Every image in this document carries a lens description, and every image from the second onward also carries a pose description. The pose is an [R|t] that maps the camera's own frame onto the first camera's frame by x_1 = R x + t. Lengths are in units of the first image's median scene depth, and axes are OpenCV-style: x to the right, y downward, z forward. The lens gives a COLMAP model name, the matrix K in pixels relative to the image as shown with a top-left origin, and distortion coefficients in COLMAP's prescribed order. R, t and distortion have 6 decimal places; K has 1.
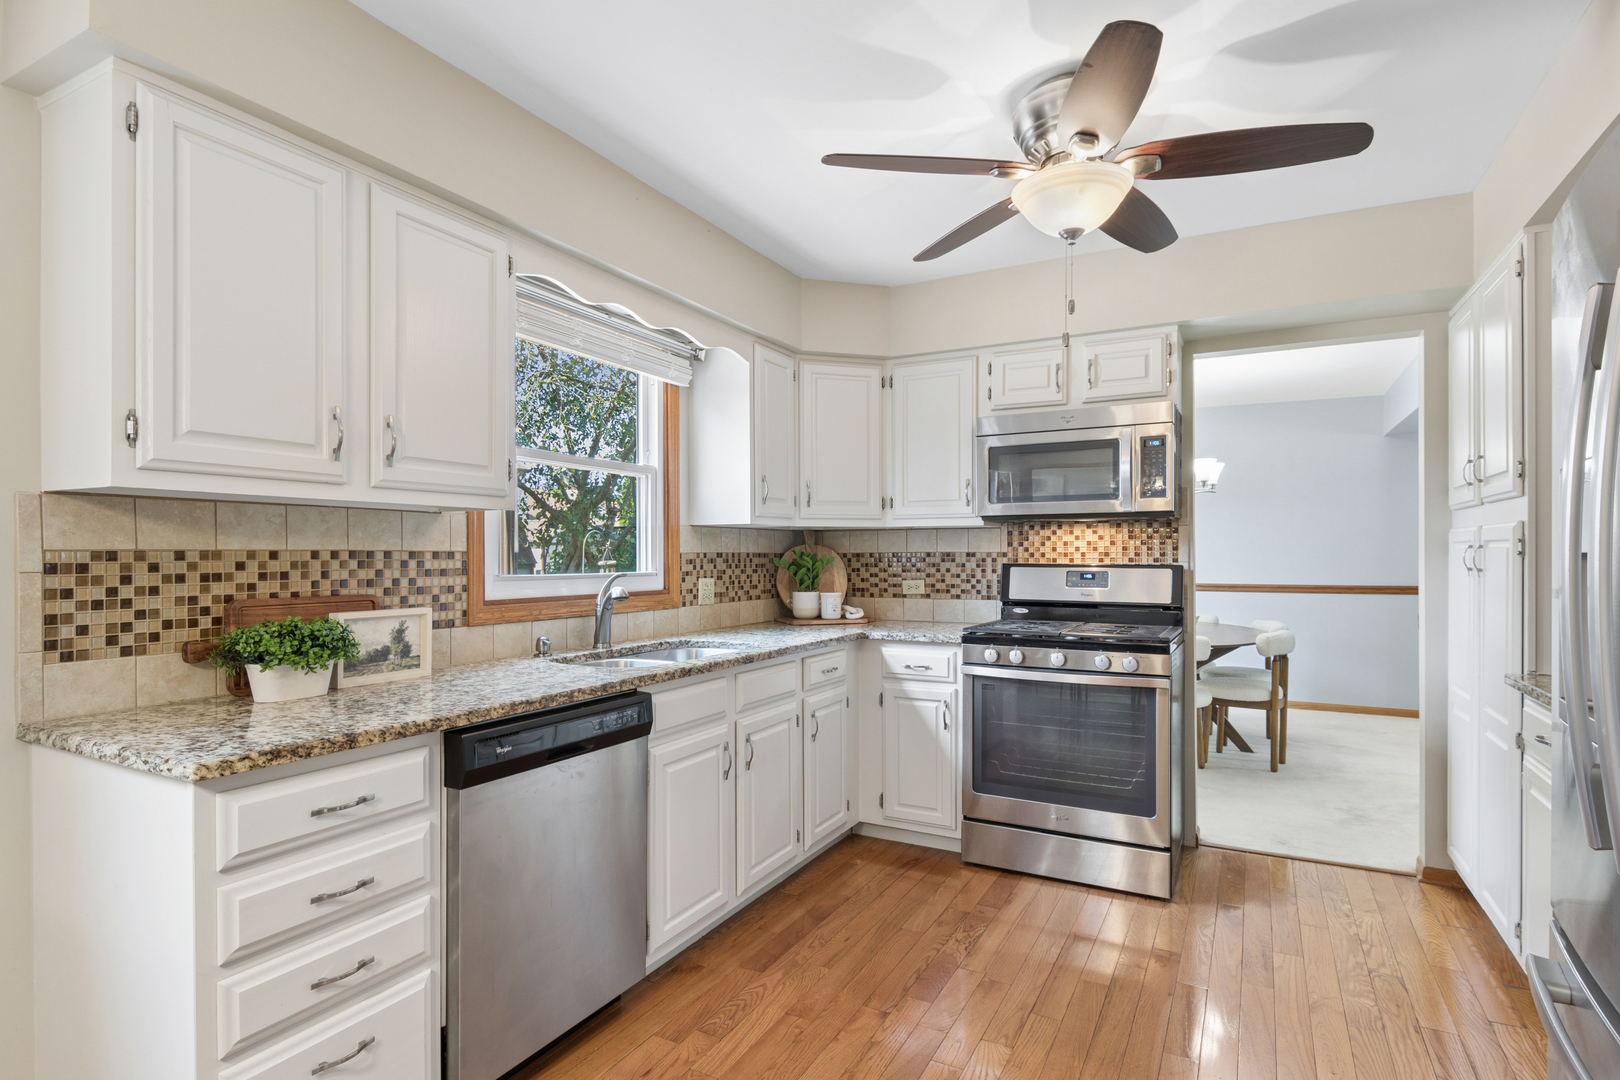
lens RADIAL K [[823.1, 0, 808.8], [0, 823.1, 554.3], [0, 0, 1]] dist [-0.021460, -0.001132]
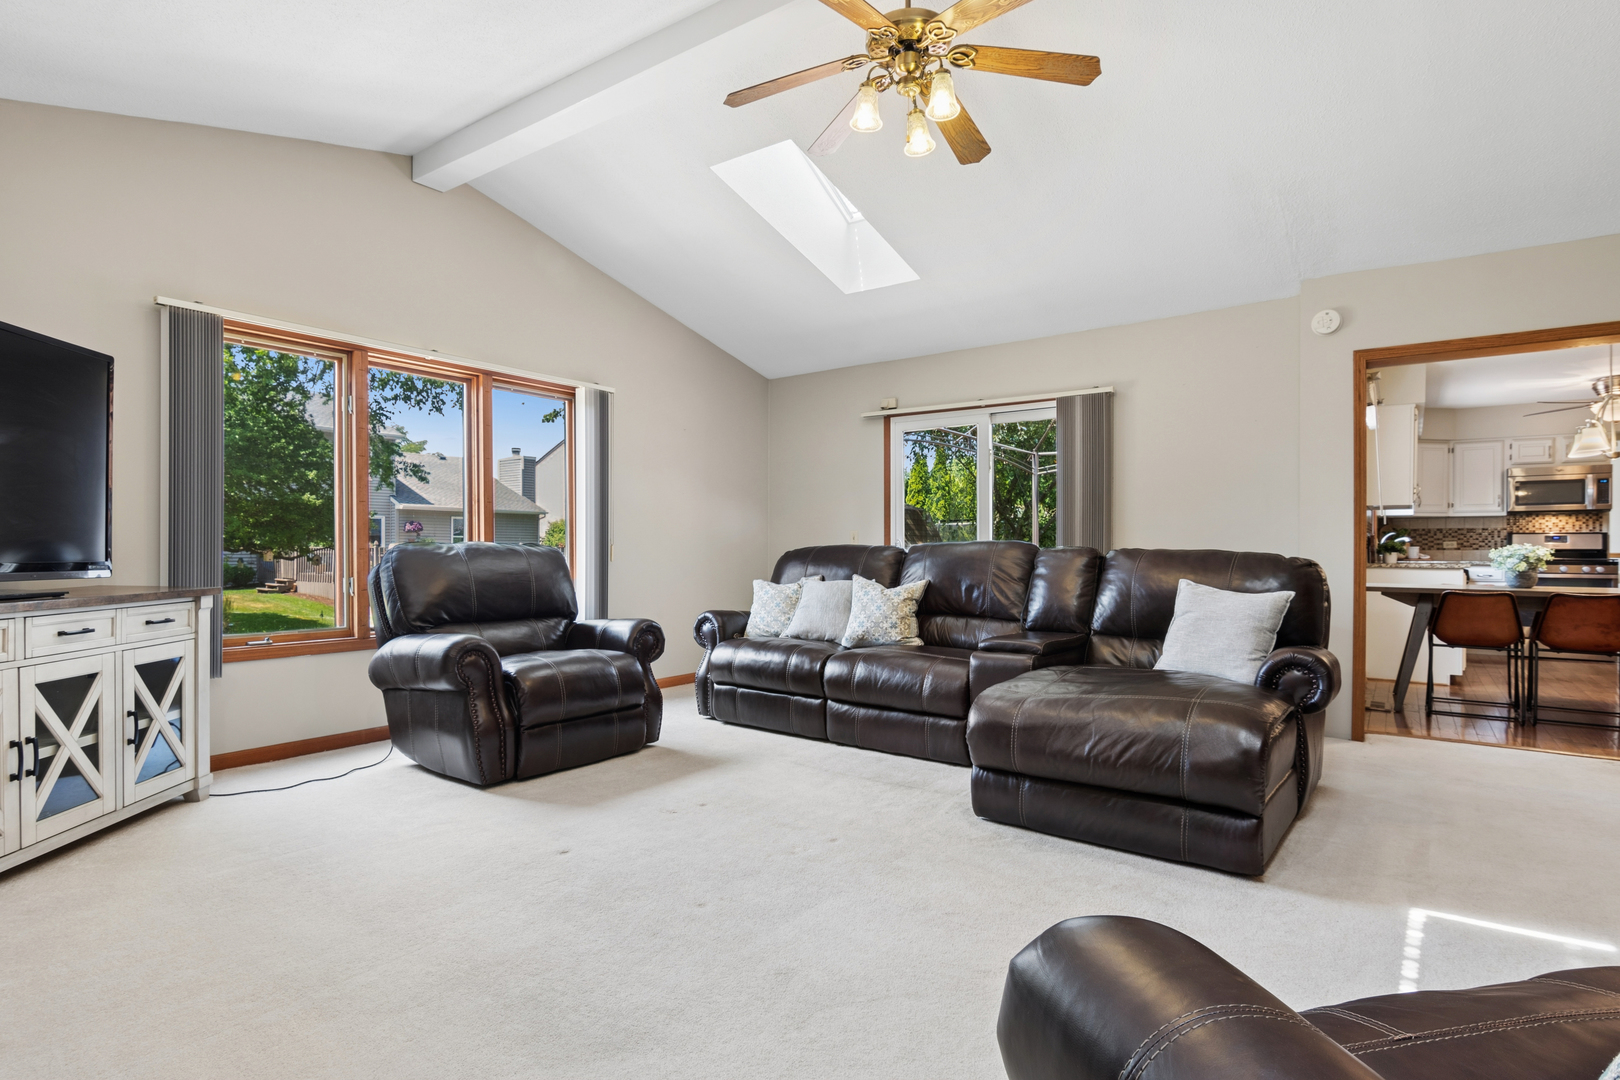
lens RADIAL K [[823.1, 0, 811.4], [0, 823.1, 547.1], [0, 0, 1]] dist [-0.021460, -0.001132]
pose [[0.989035, 0.005050, -0.147596, -2.031447], [-0.005737, 0.999975, -0.004233, 0.109646], [0.147571, 0.005033, 0.989039, -2.236520]]
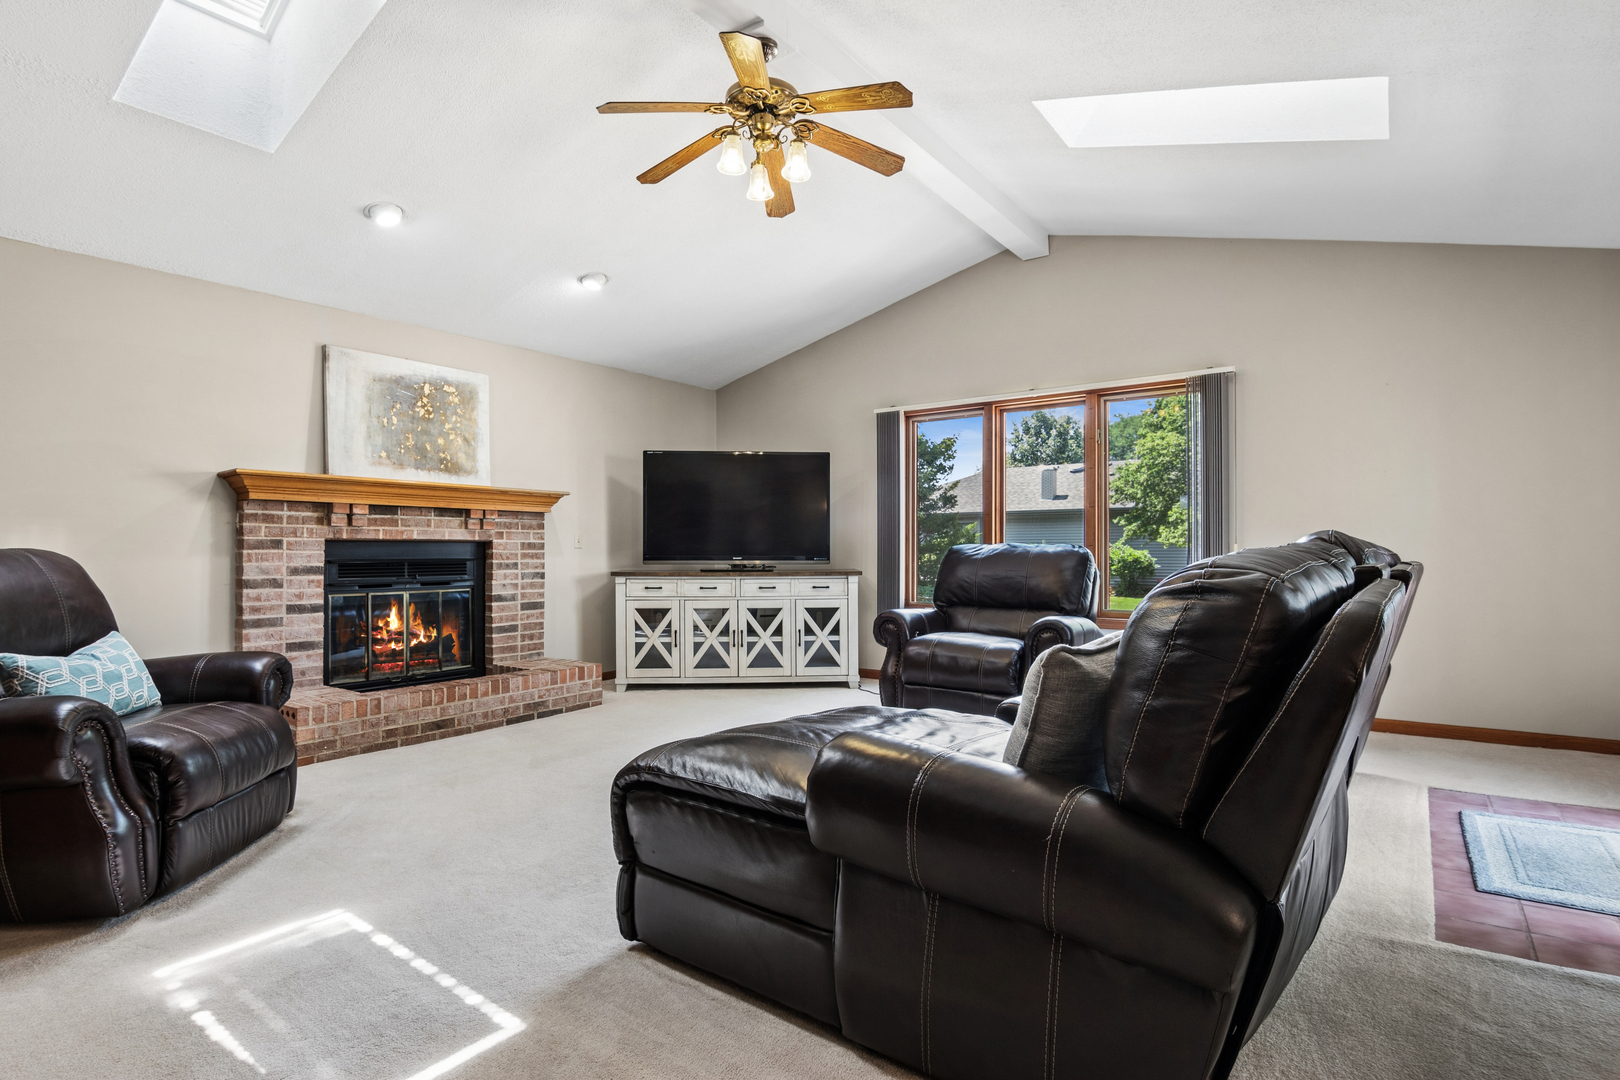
lens RADIAL K [[823.1, 0, 809.7], [0, 823.1, 547.2], [0, 0, 1]] dist [-0.021460, -0.001132]
pose [[-0.143558, 0.007438, -0.989614, -0.967977], [0.002794, 0.999971, 0.007111, 0.092572], [0.989638, -0.001745, -0.143574, -1.036411]]
